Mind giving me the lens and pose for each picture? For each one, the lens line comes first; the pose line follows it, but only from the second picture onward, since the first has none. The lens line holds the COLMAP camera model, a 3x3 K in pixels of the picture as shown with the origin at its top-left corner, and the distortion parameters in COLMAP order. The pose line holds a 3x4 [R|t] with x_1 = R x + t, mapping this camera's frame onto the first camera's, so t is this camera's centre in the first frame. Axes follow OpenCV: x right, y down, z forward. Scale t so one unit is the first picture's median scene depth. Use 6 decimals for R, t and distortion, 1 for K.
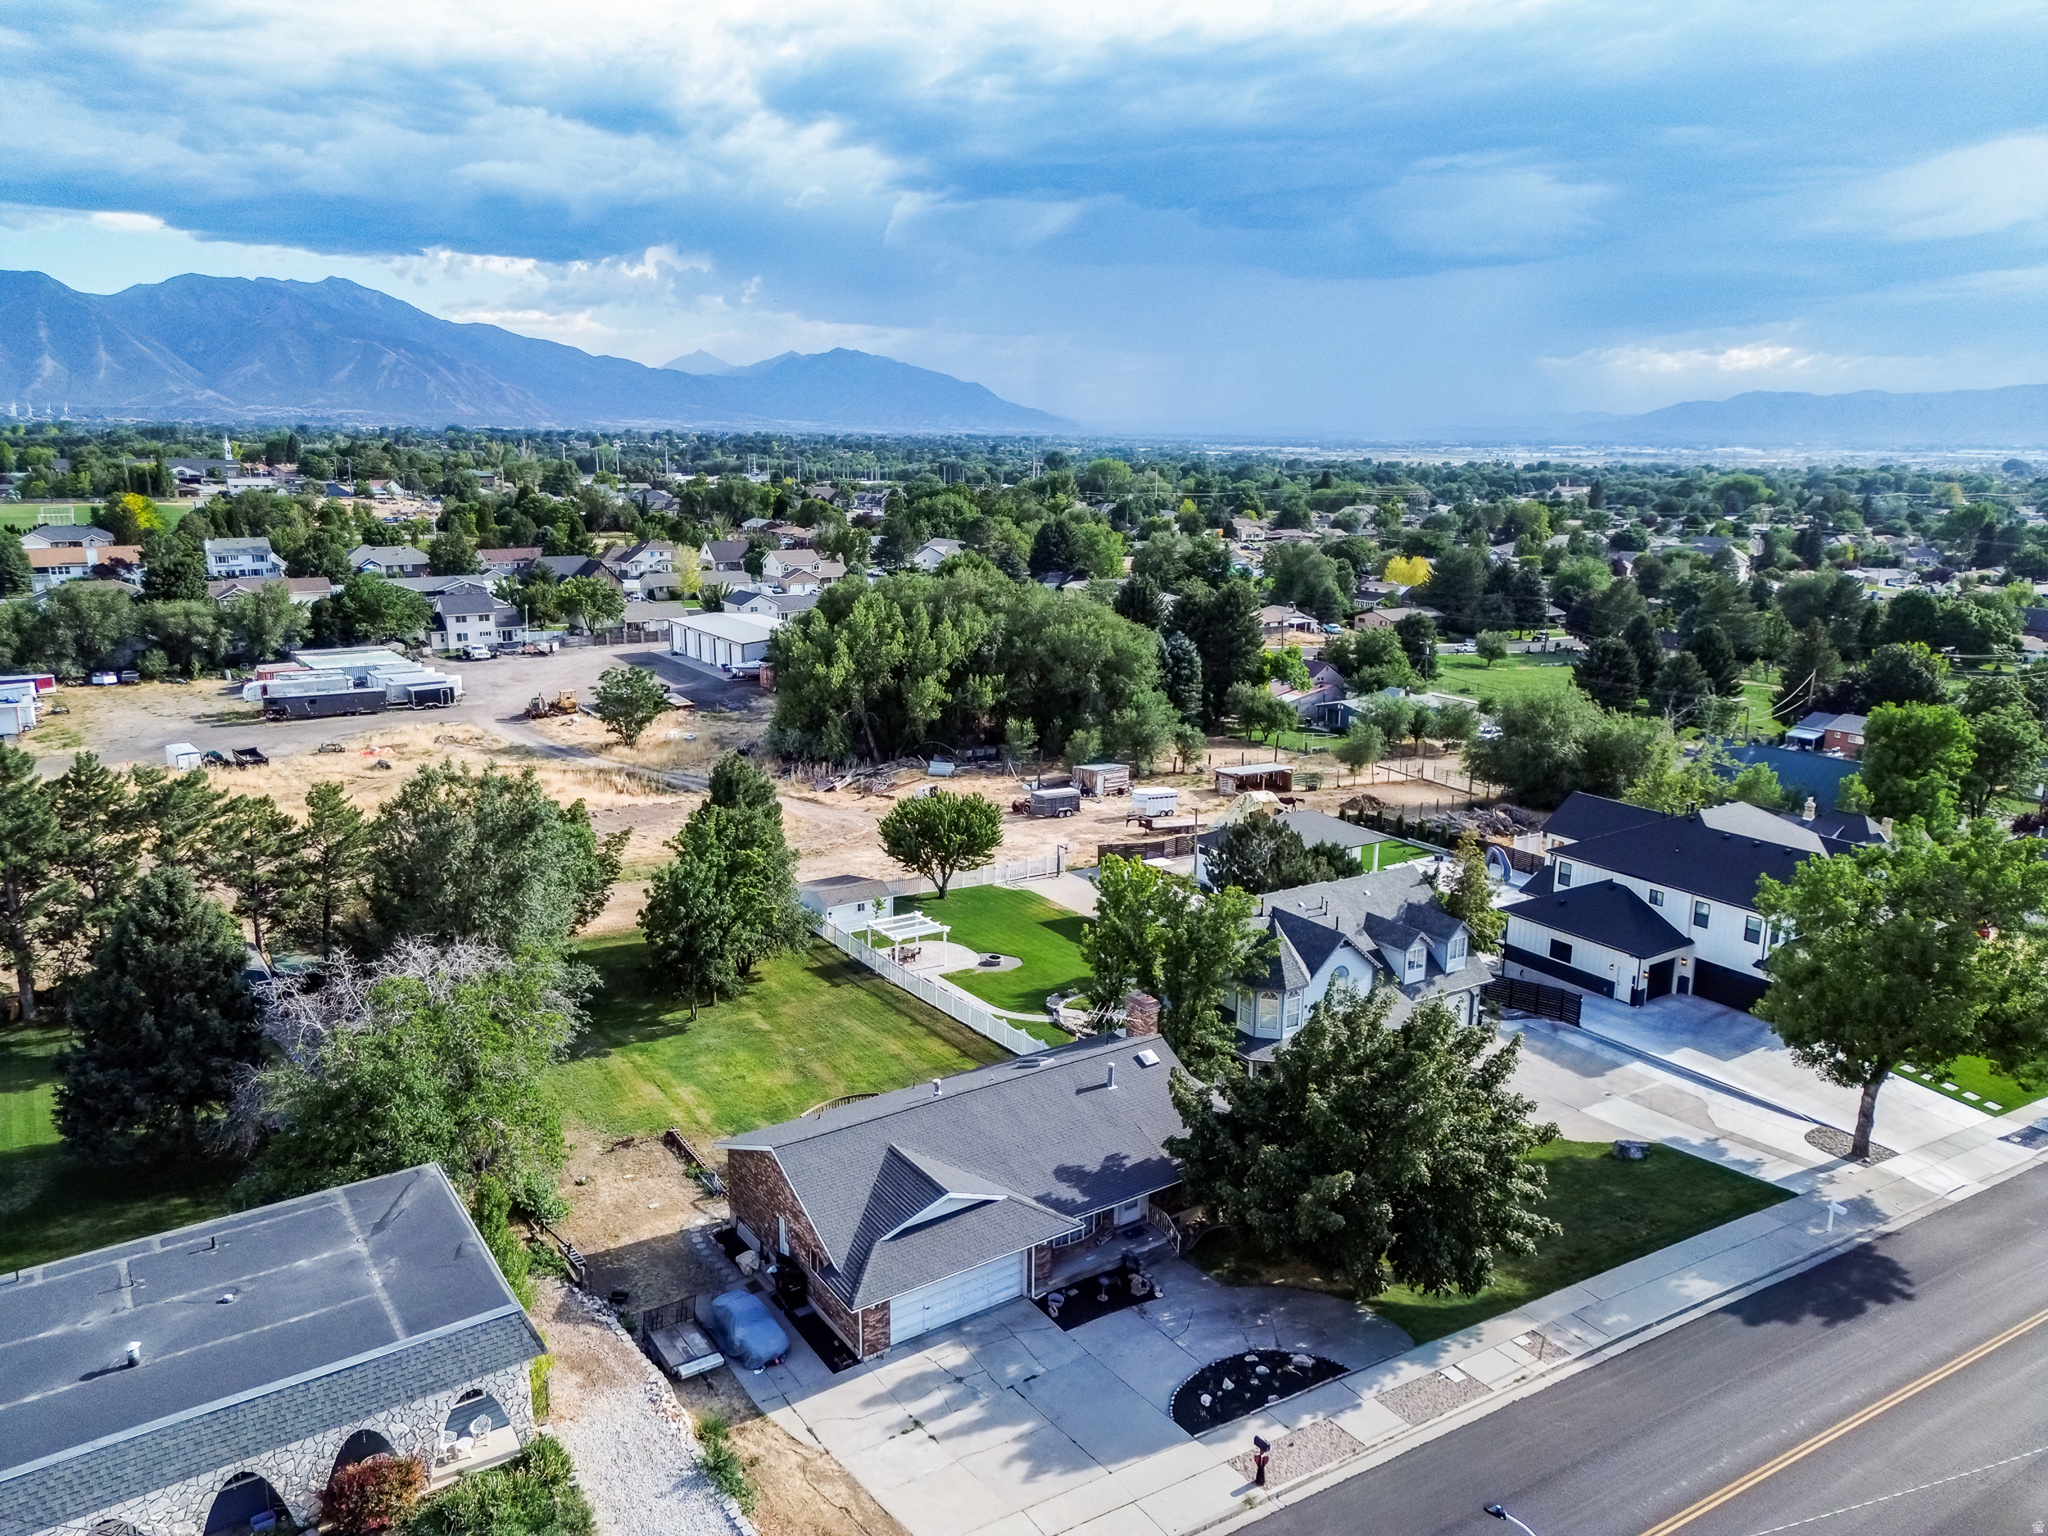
lens RADIAL K [[1433.2, 0, 1024.4], [0, 1433.2, 754.1], [0, 0, 1]] dist [0.073702, -0.072424]
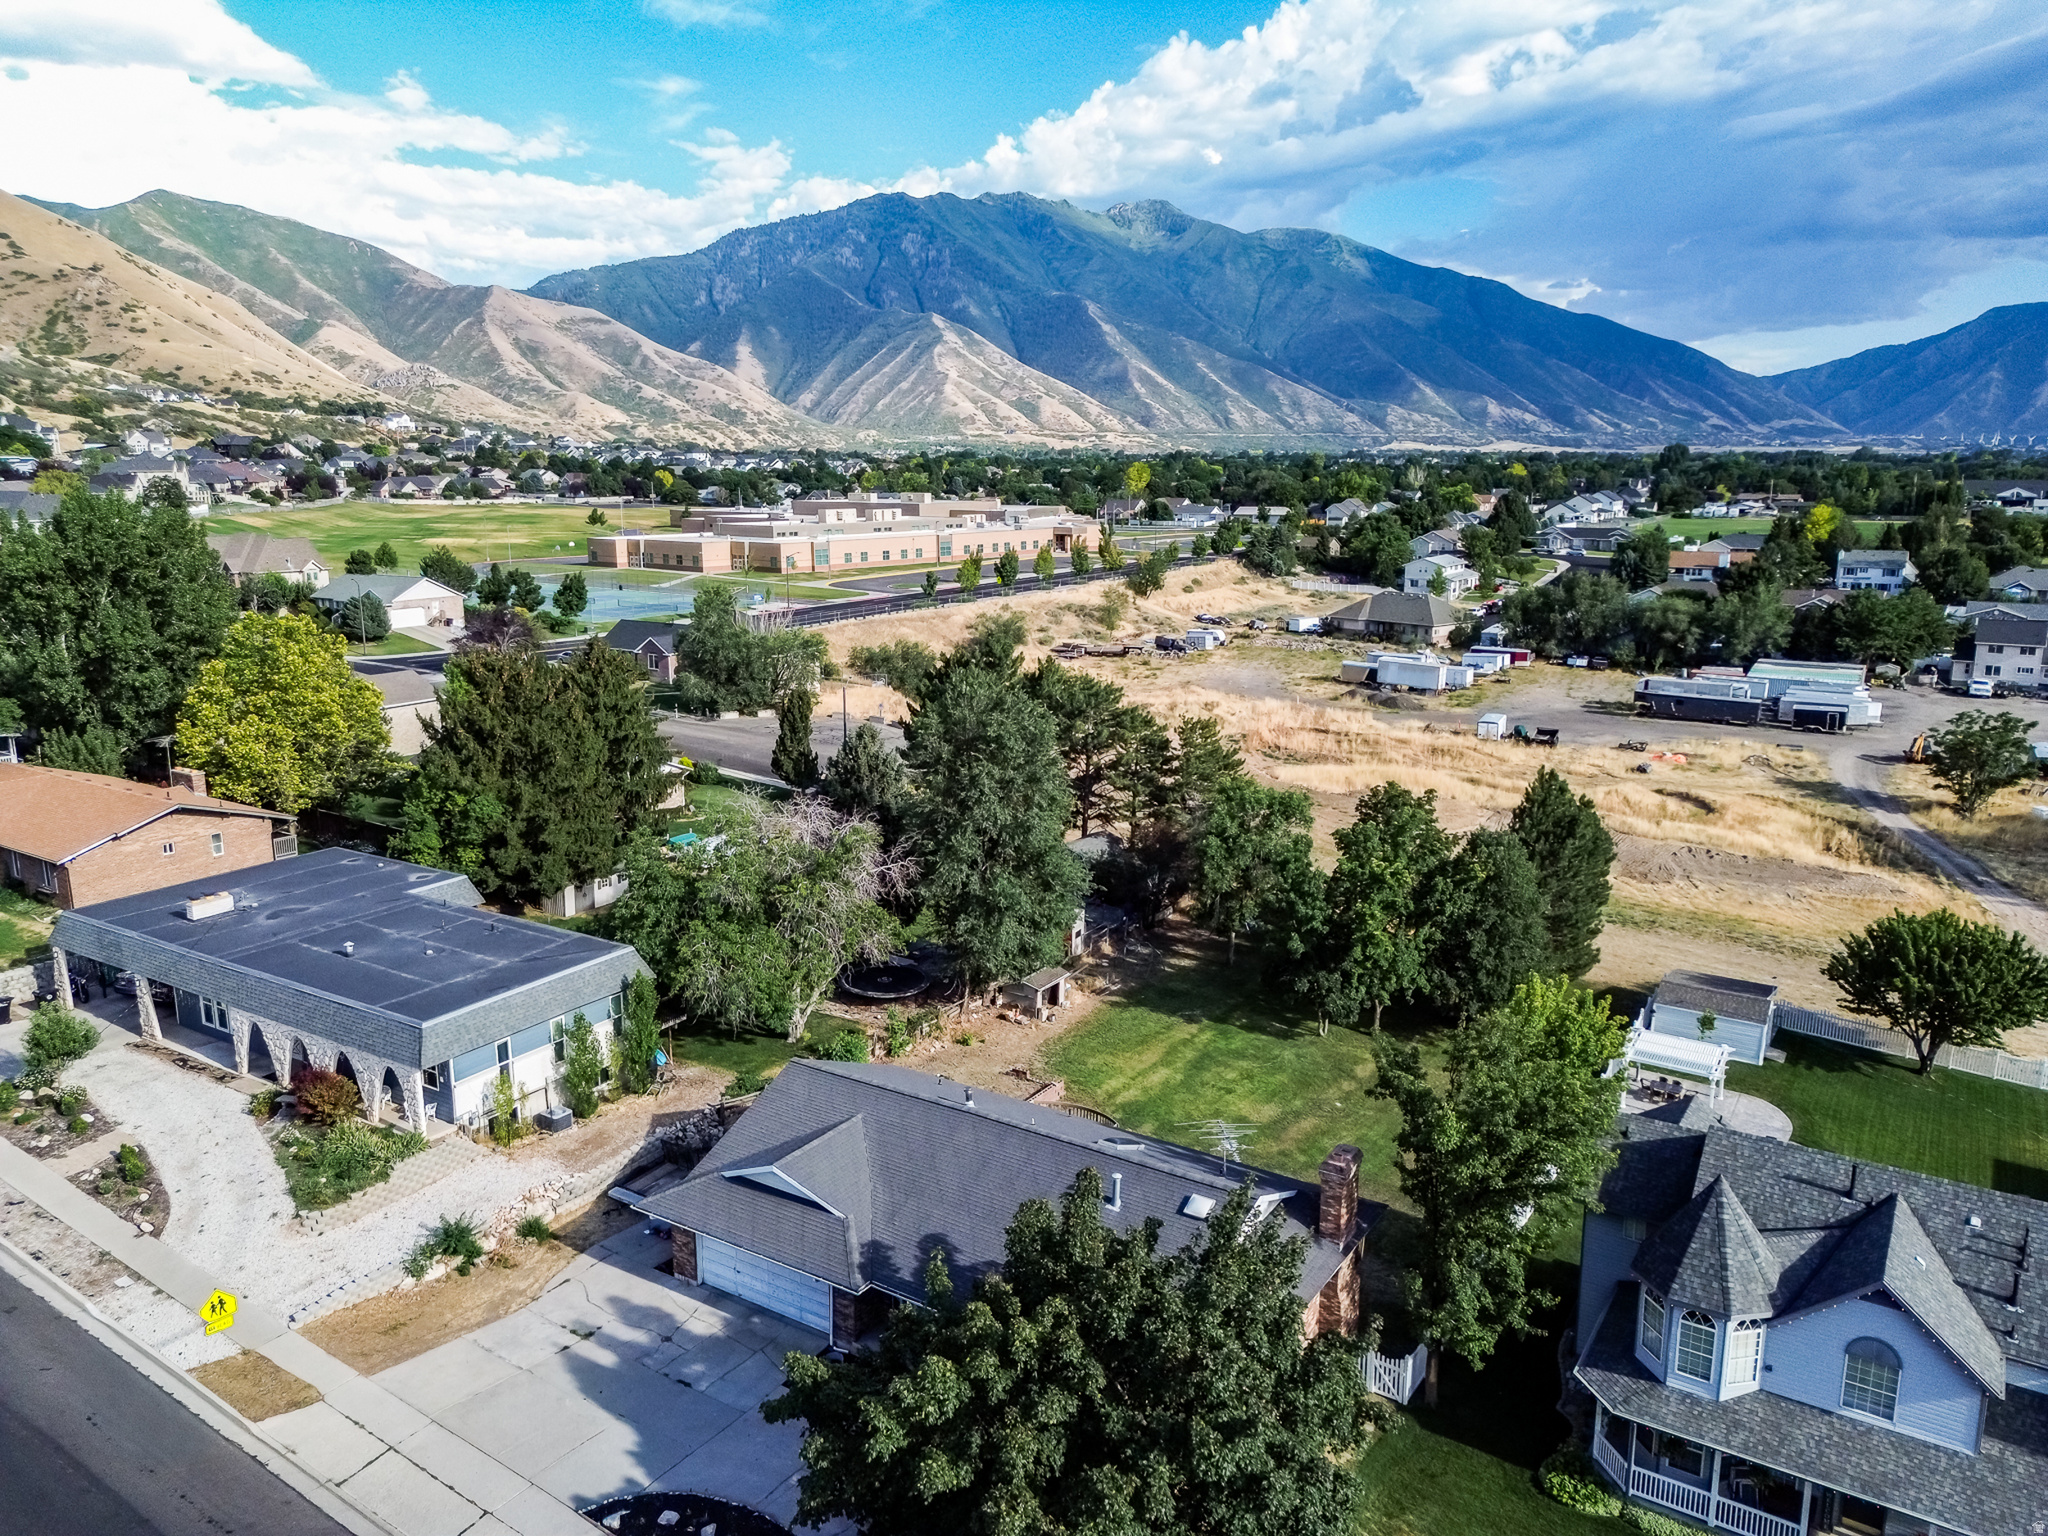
lens RADIAL K [[1433.2, 0, 1024.4], [0, 1433.2, 754.1], [0, 0, 1]] dist [0.073702, -0.072424]
pose [[0.393347, 0.174052, -0.902765, 0.239603], [-0.191707, 0.975861, 0.104616, -0.021741], [0.899181, 0.131916, 0.417219, 0.224810]]
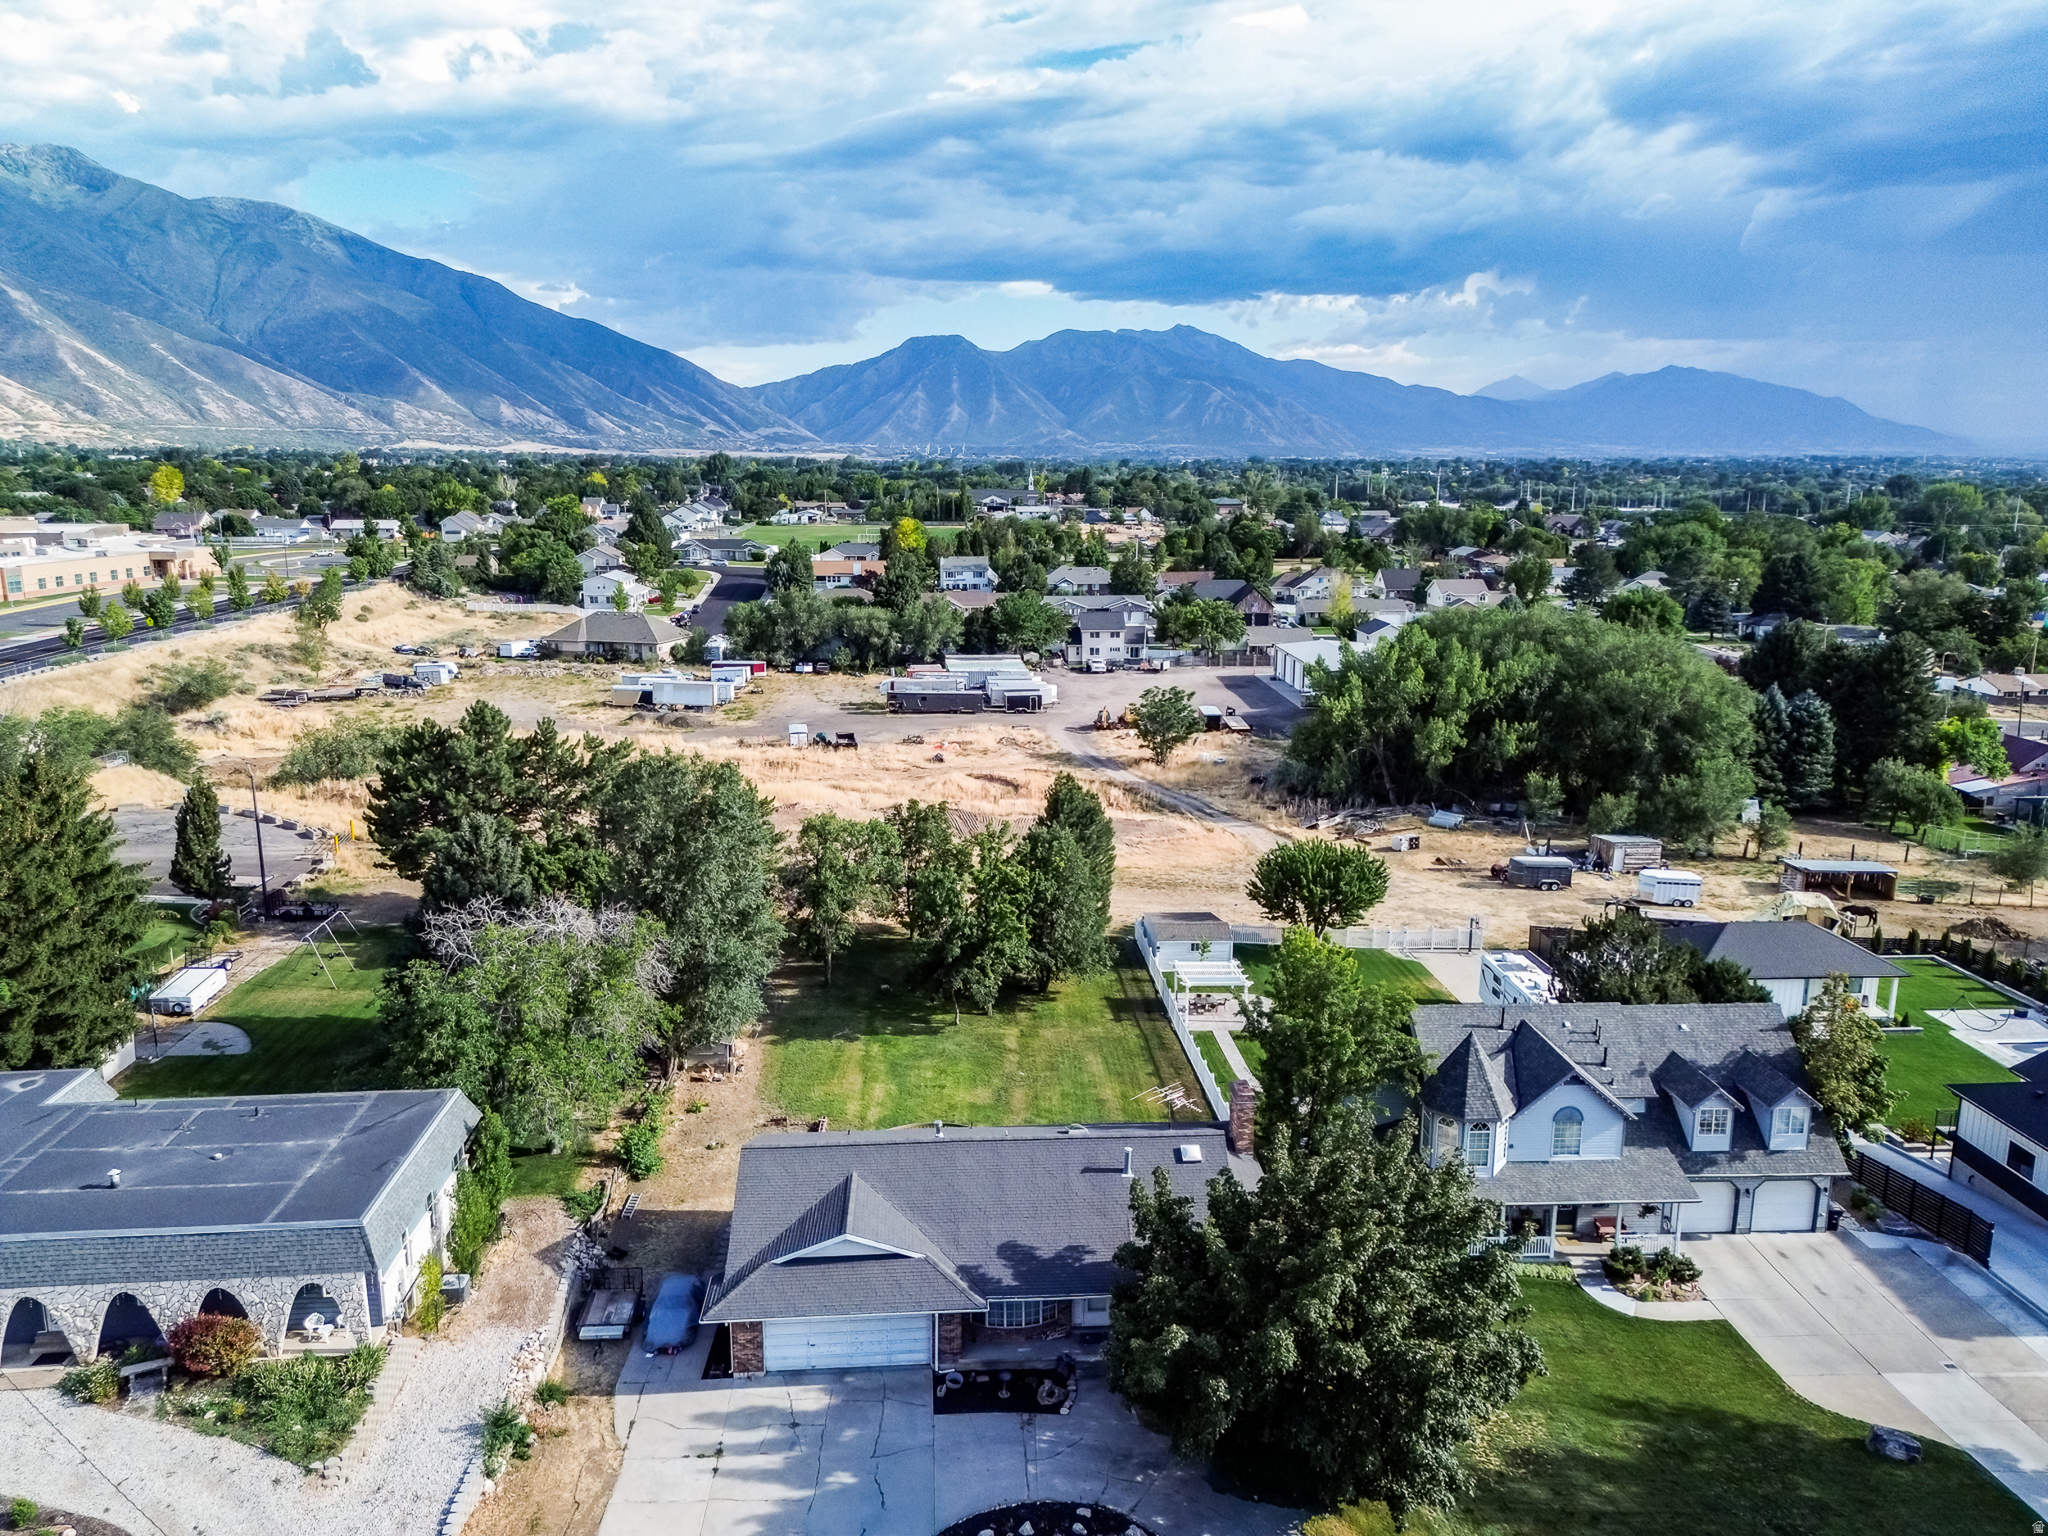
lens RADIAL K [[1432.4, 0, 1024.0], [0, 1432.4, 768.0], [0, 0, 1]] dist [0.065350, -0.059620]
pose [[0.864357, 0.098158, -0.493205, 0.152859], [-0.102904, 0.994536, 0.017591, -0.010634], [0.492237, 0.035548, 0.869735, 0.064770]]
